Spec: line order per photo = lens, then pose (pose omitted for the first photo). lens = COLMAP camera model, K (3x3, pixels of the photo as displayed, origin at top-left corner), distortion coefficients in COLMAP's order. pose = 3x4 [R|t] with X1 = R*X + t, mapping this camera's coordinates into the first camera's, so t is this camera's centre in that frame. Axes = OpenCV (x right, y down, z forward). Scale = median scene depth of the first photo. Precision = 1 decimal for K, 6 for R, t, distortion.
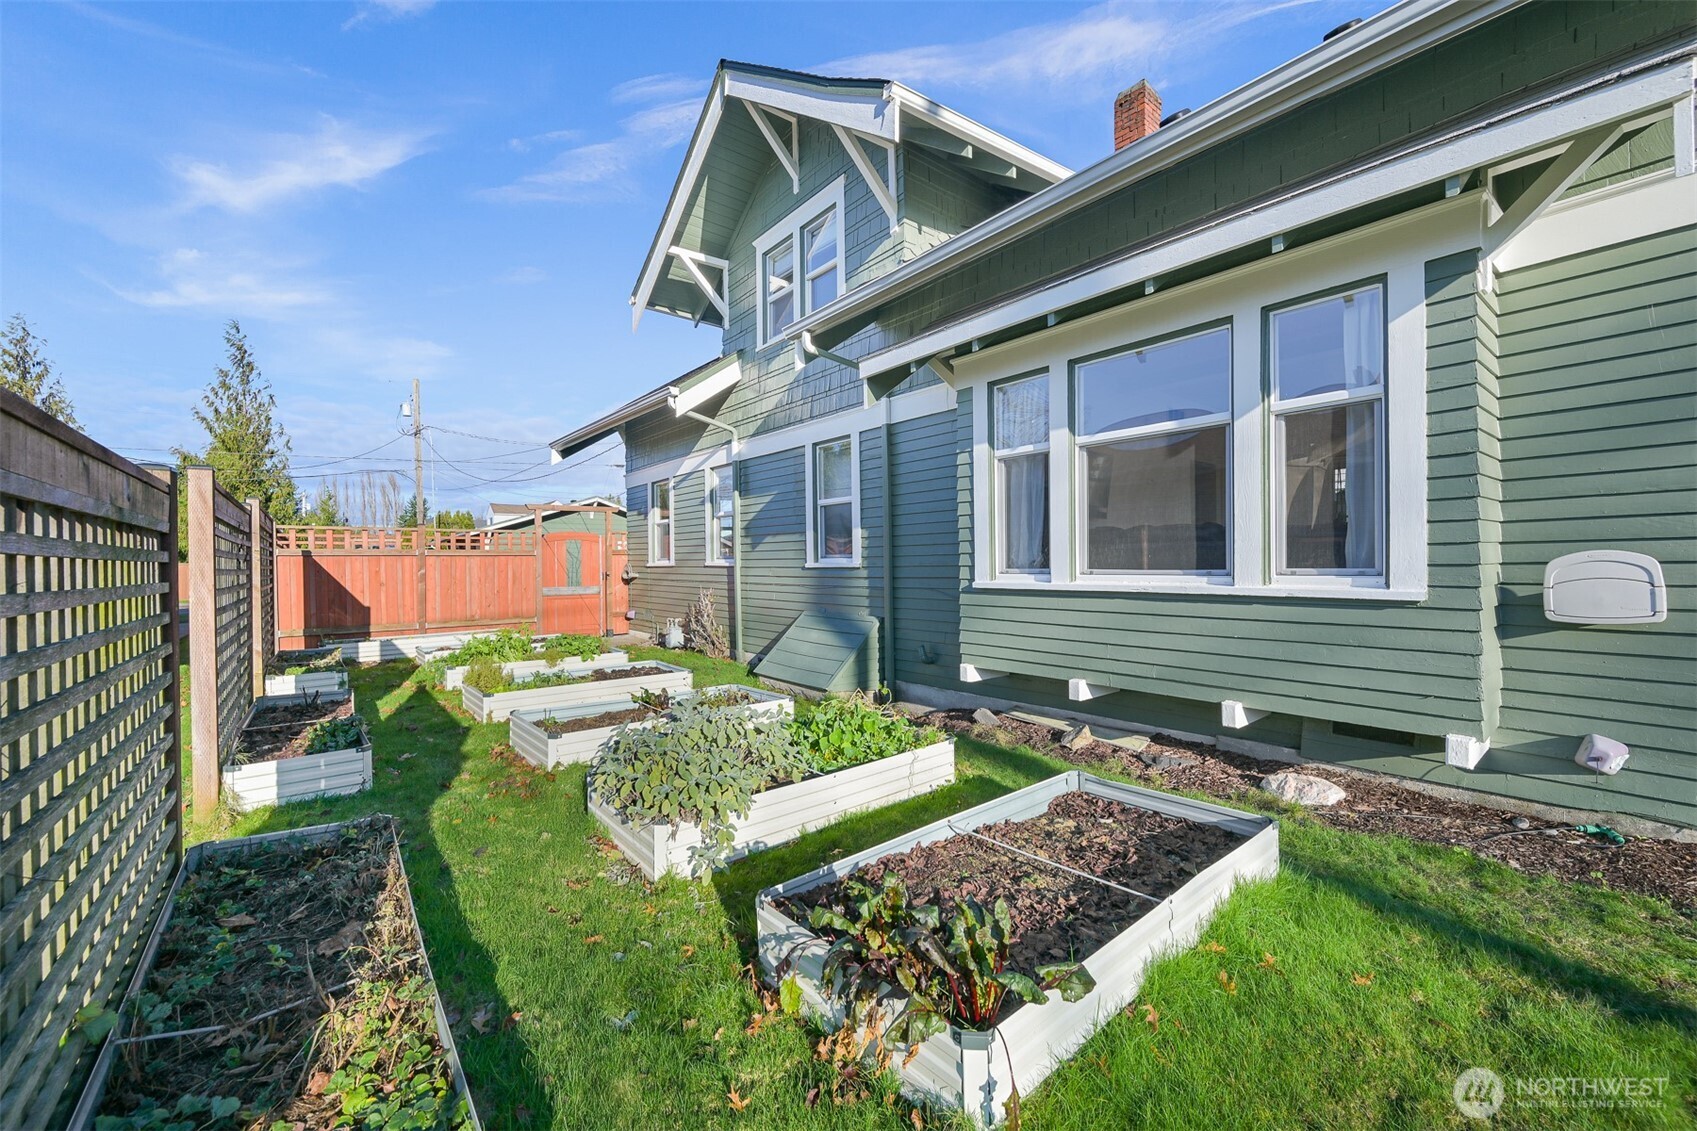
lens RADIAL K [[661.8, 0, 854.0], [0, 661.8, 564.6], [0, 0, 1]] dist [-0.001192, -0.000081]
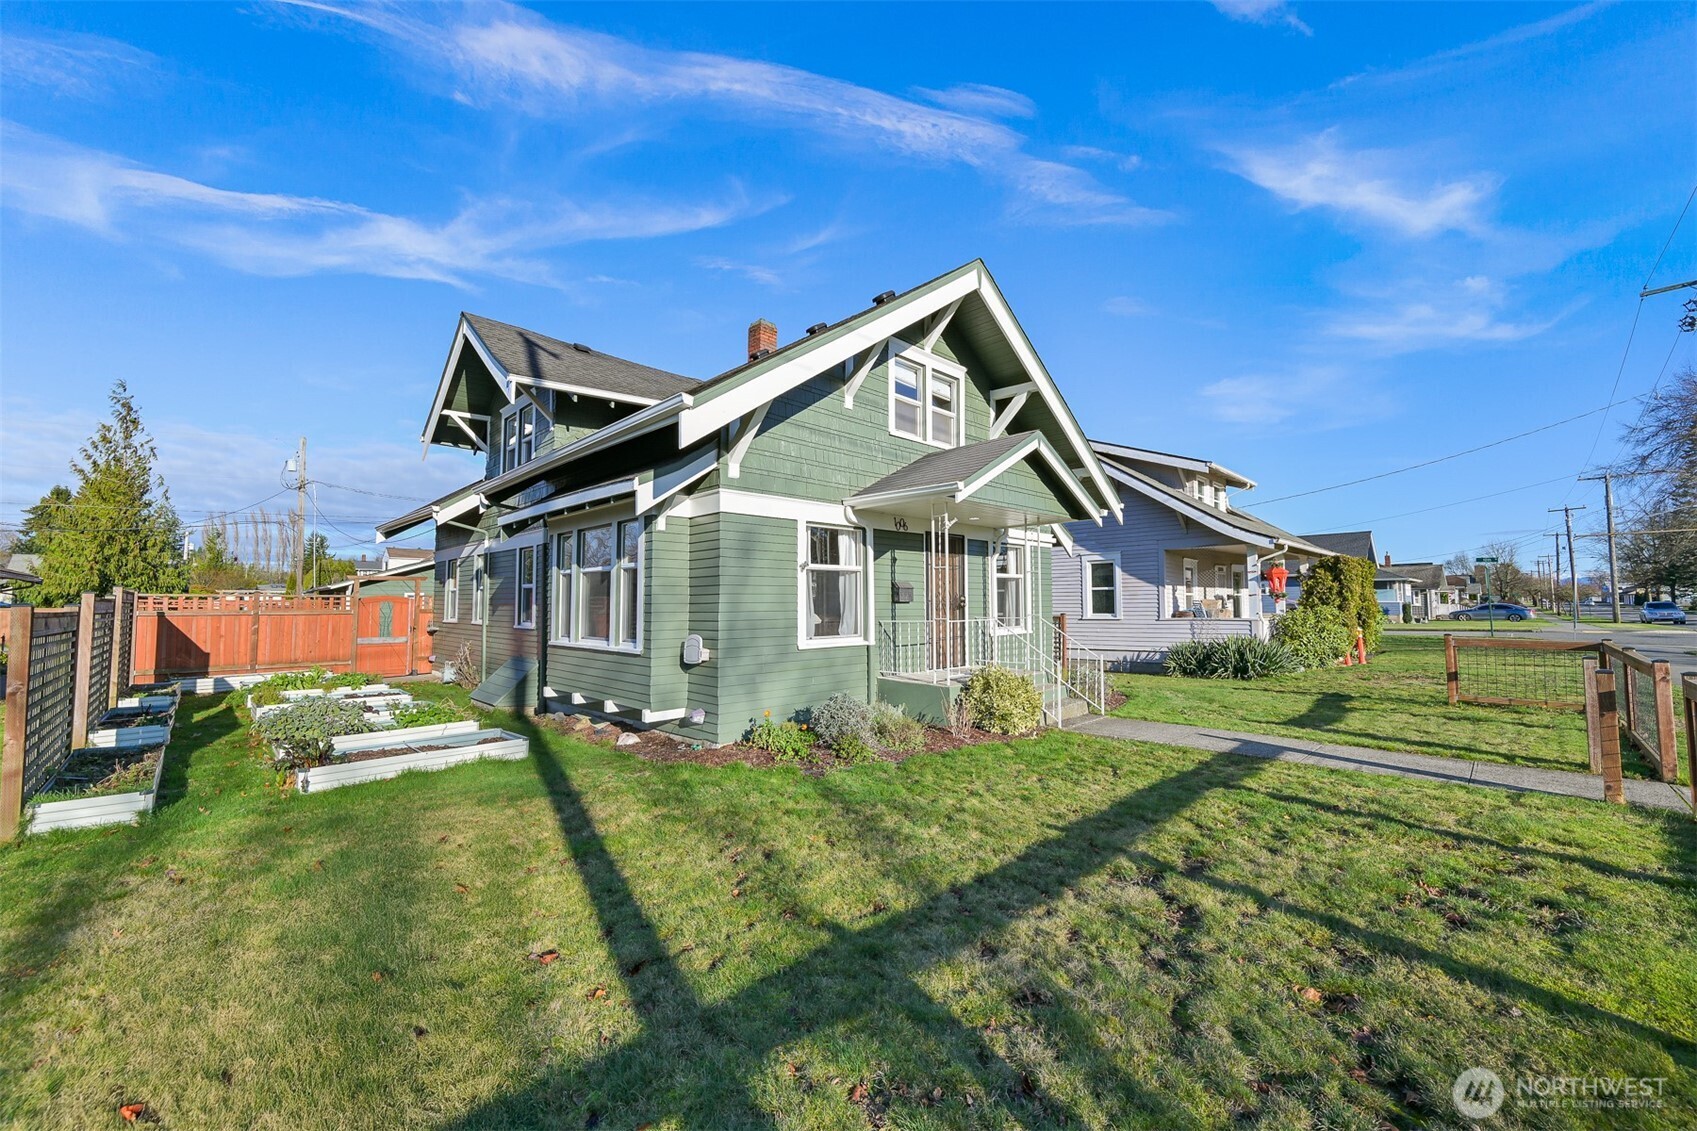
lens RADIAL K [[661.8, 0, 856.6], [0, 661.8, 564.0], [0, 0, 1]] dist [-0.001192, -0.000081]
pose [[0.995167, 0.014194, 0.097168, 0.464951], [-0.007840, 0.997824, -0.065466, -0.040780], [-0.097886, 0.064387, 0.993113, -0.500046]]
